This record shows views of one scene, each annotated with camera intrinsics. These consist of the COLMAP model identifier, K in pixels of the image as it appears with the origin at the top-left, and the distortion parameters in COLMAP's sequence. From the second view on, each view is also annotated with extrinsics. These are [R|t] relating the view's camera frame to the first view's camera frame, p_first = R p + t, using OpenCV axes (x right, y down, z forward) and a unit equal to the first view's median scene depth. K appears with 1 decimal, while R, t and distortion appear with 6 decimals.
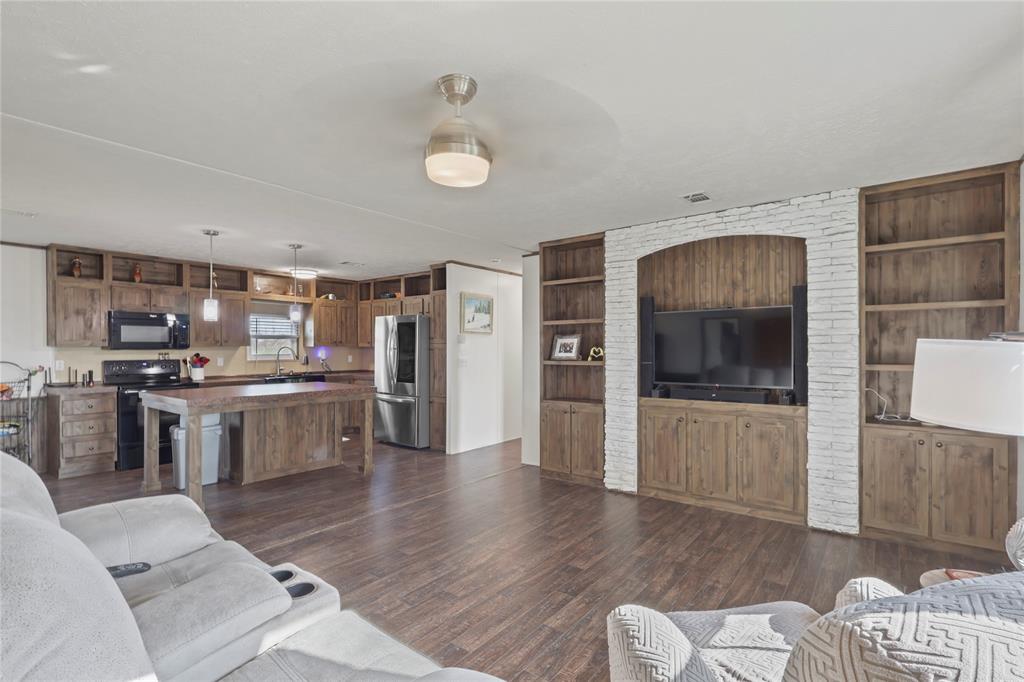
lens RADIAL K [[478.8, 0, 505.1], [0, 478.8, 352.8], [0, 0, 1]] dist [-0.002551, 0.003566]
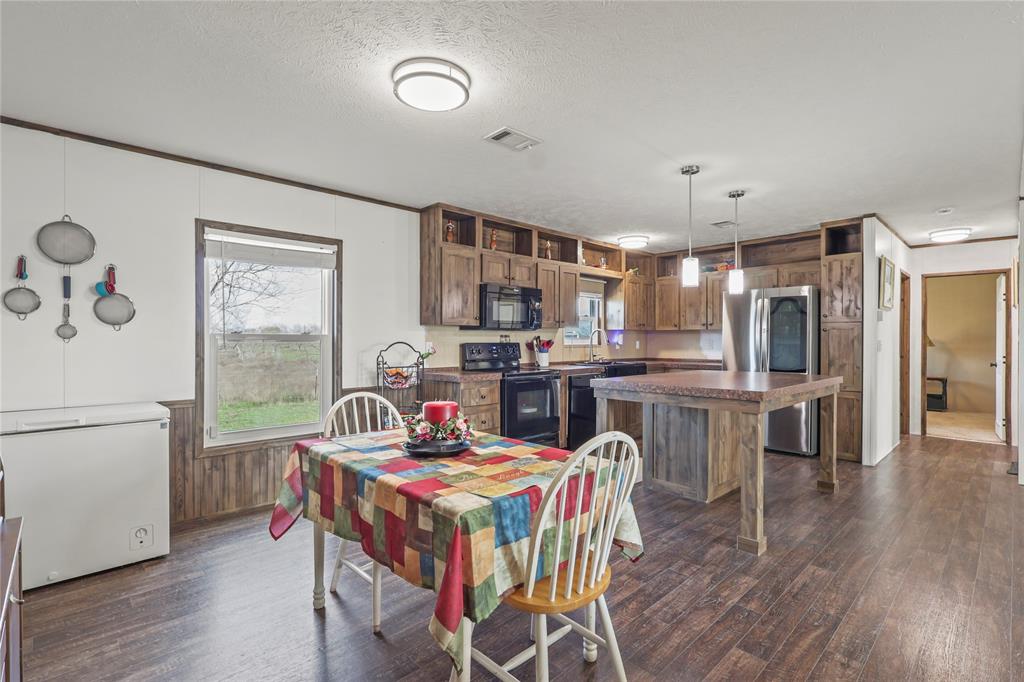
lens RADIAL K [[478.8, 0, 510.6], [0, 478.8, 345.7], [0, 0, 1]] dist [-0.002551, 0.003566]
pose [[0.988150, 0.000633, -0.153493, -0.684459], [-0.000801, 0.999999, -0.001038, 0.024367], [0.153492, 0.001148, 0.988149, 0.183478]]
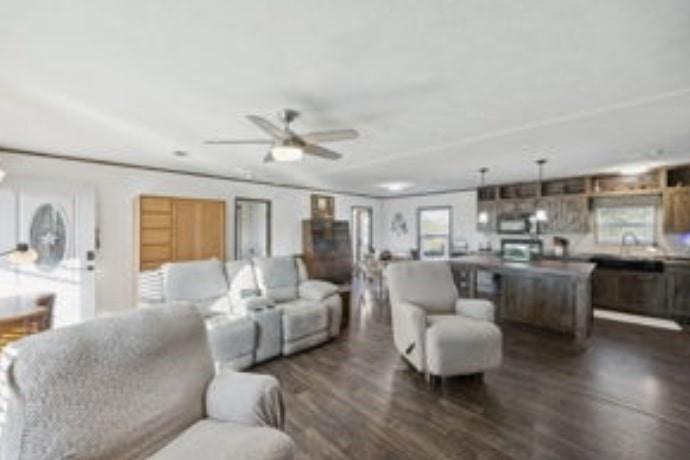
lens RADIAL K [[268.5, 0, 345.5], [0, 268.5, 228.7], [0, 0, 1]] dist [-0.000779, -0.000073]
pose [[-0.099079, 0.000948, -0.995079, 0.390126], [-0.007751, 0.999968, 0.001724, -0.027243], [0.995049, 0.007884, -0.099068, 0.507524]]
